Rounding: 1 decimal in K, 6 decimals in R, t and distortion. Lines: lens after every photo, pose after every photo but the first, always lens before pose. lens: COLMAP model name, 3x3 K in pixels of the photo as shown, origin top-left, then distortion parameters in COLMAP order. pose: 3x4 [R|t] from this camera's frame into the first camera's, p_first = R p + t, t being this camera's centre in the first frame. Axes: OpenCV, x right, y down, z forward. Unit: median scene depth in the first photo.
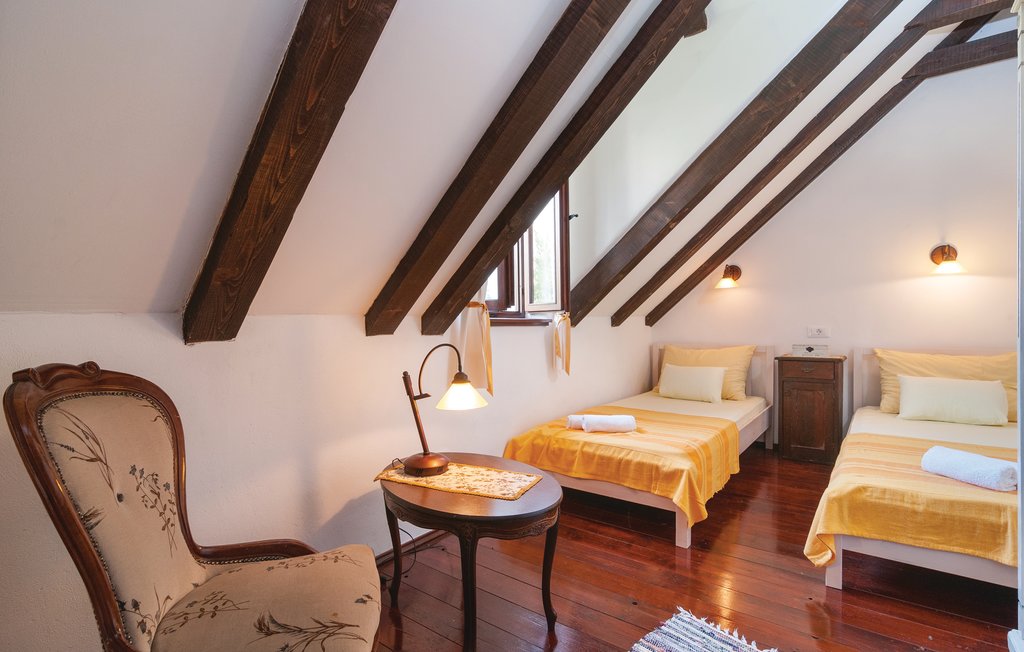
lens RADIAL K [[503.5, 0, 509.6], [0, 503.5, 330.9], [0, 0, 1]] dist [-0.003740, 0.001672]
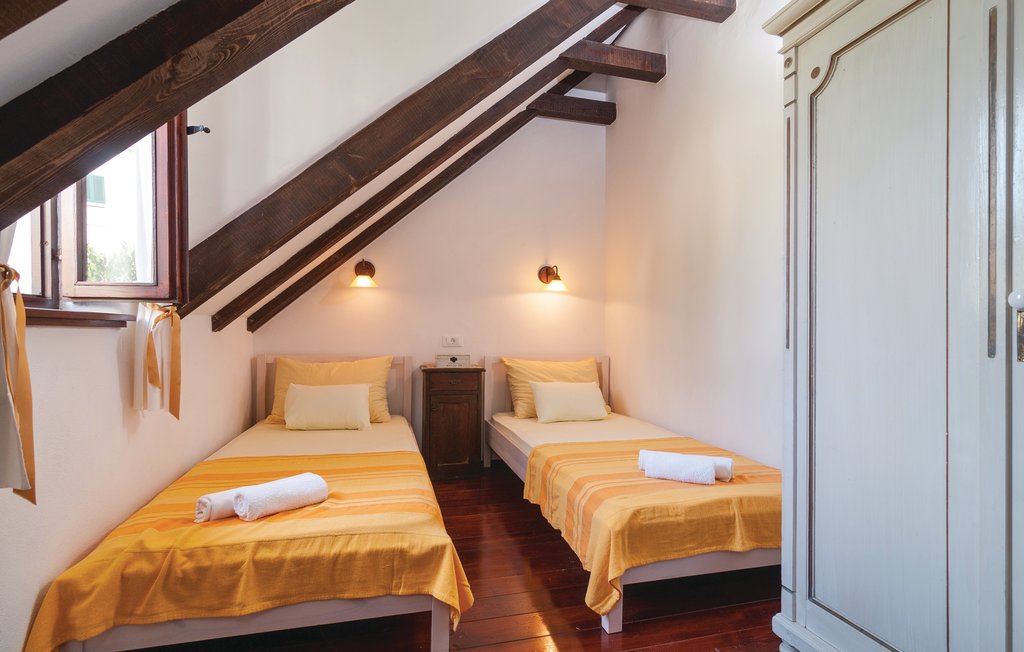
lens RADIAL K [[503.5, 0, 517.1], [0, 503.5, 339.9], [0, 0, 1]] dist [-0.003740, 0.001672]
pose [[0.591635, 0.005804, 0.806185, -0.118945], [-0.008023, 0.999967, -0.001312, 0.000129], [-0.806166, -0.005692, 0.591662, 0.429896]]
